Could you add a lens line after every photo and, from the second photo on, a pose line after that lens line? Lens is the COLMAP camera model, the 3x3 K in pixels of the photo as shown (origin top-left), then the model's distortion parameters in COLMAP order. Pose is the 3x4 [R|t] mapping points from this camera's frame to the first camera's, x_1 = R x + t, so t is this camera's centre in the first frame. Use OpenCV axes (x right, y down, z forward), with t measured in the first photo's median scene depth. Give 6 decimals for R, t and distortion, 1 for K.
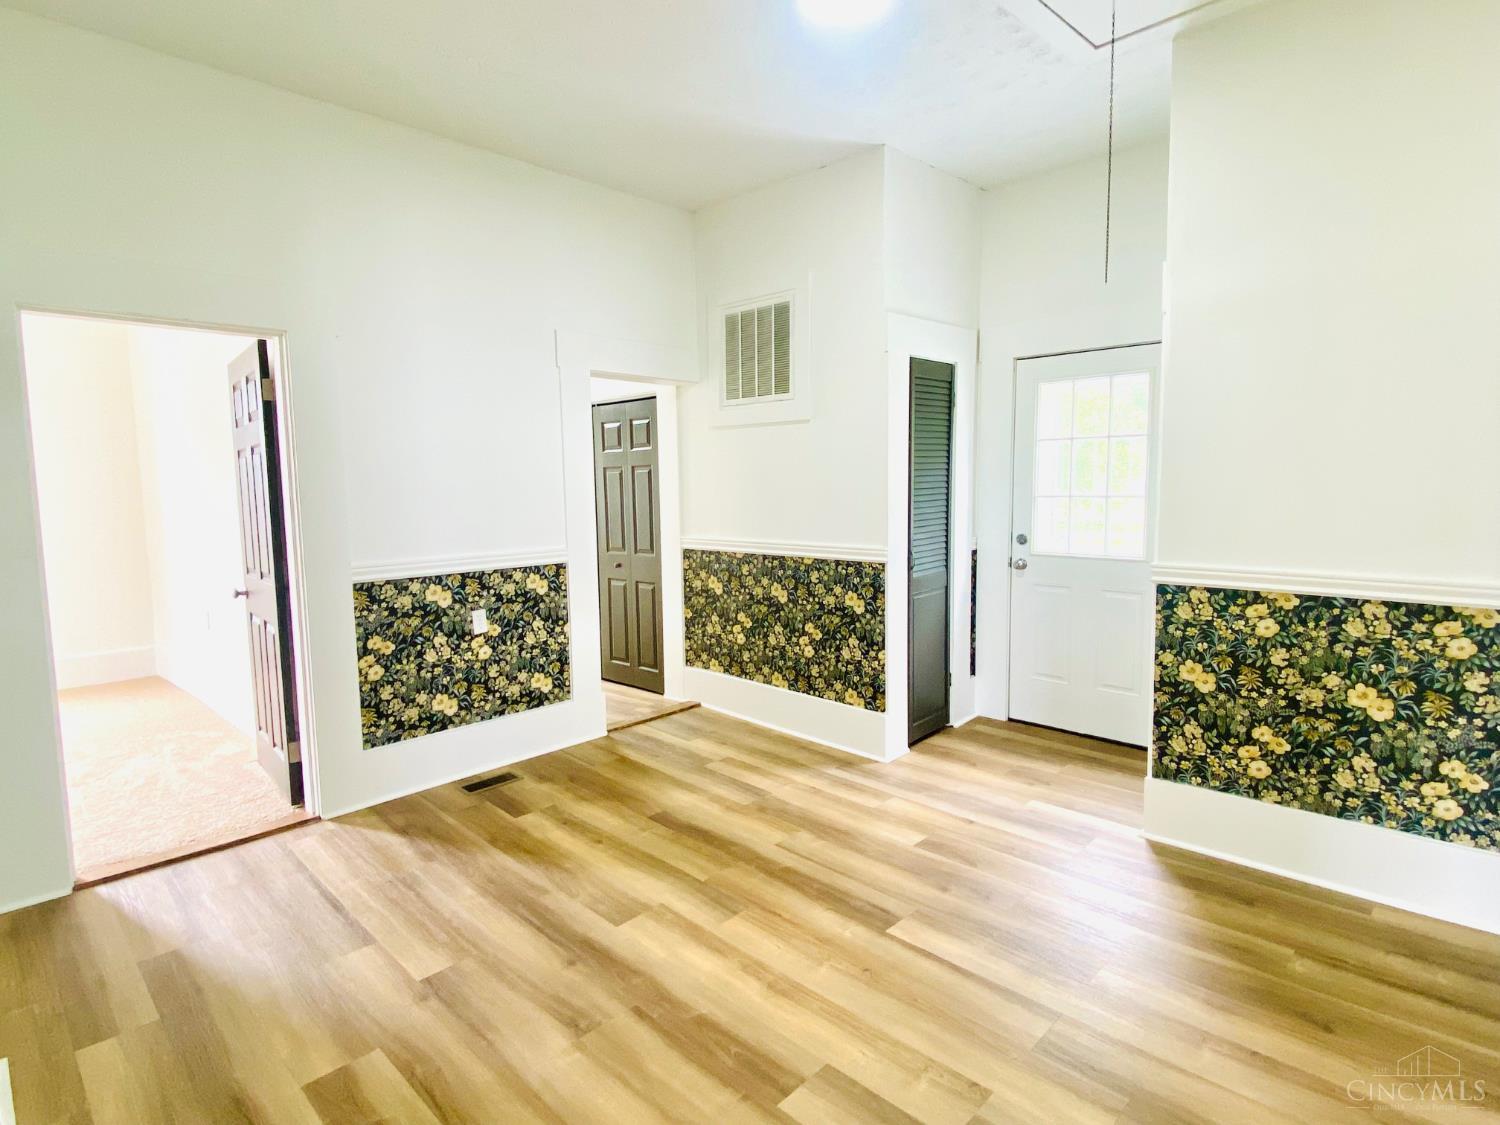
lens RADIAL K [[786.5, 0, 747.0], [0, 786.5, 558.8], [0, 0, 1]] dist [0.001208, 0.000517]
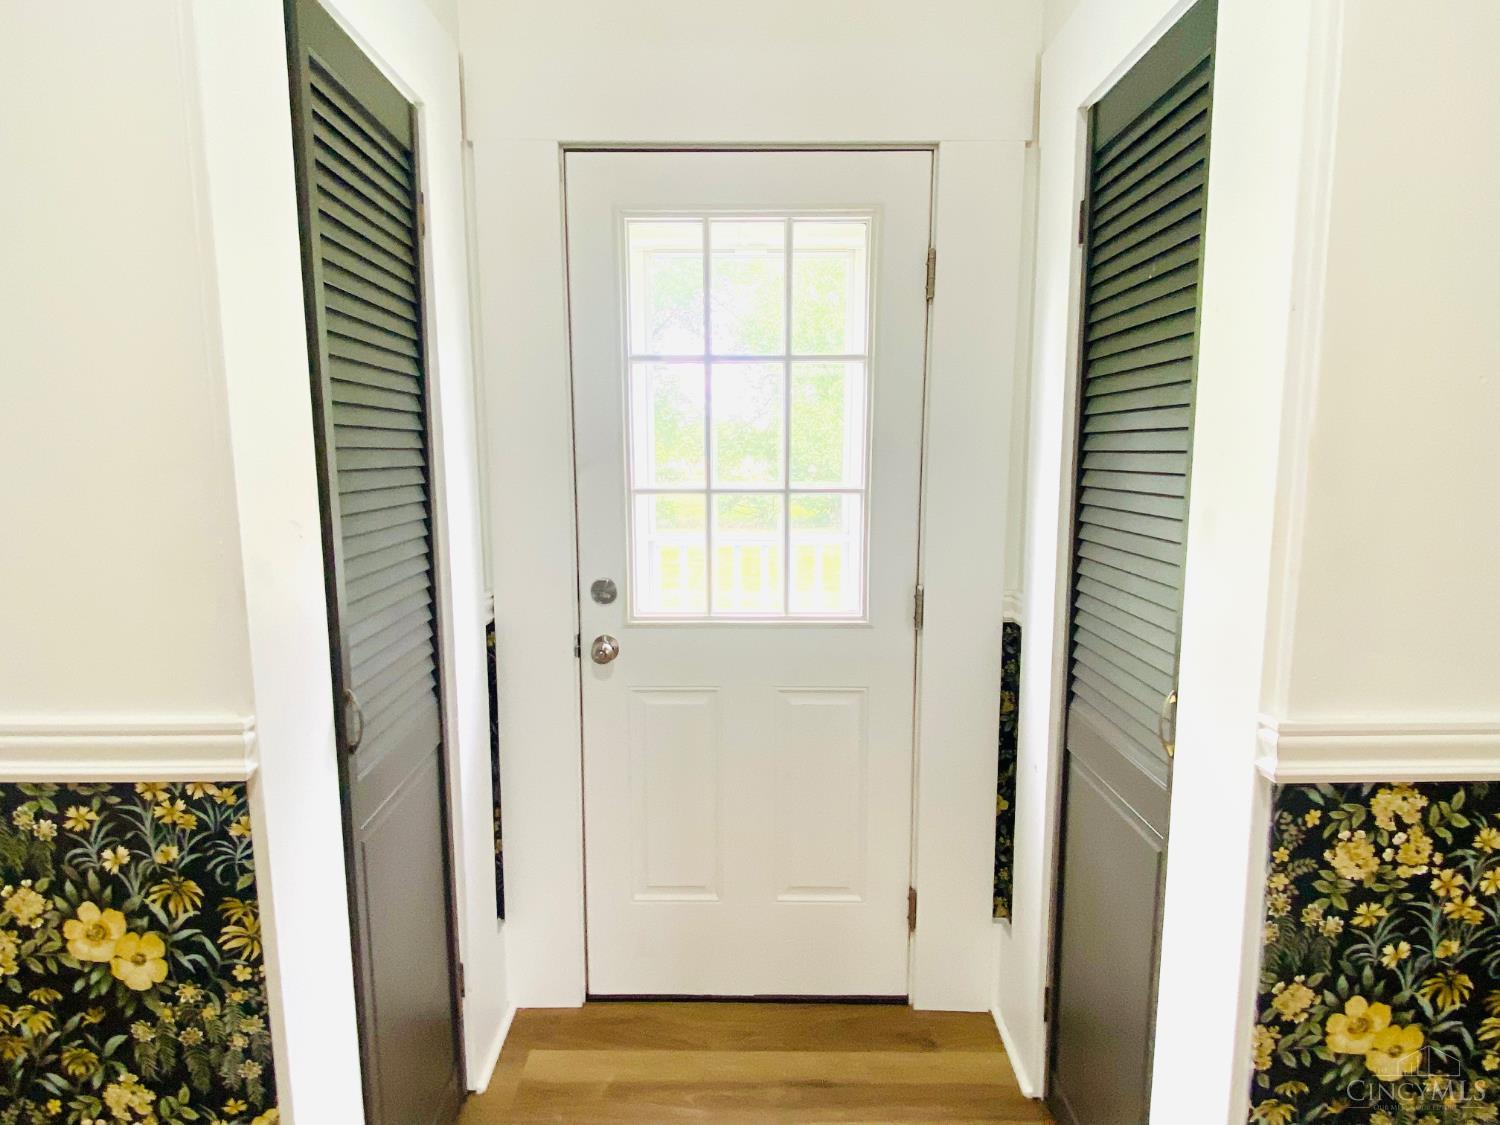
lens RADIAL K [[829.3, 0, 740.8], [0, 829.3, 563.7], [0, 0, 1]] dist [0.001070, -0.004043]
pose [[0.733114, -0.078716, 0.675535, 0.150856], [0.059375, 0.996895, 0.051727, -0.082395], [-0.677509, 0.002188, 0.735512, 0.895432]]
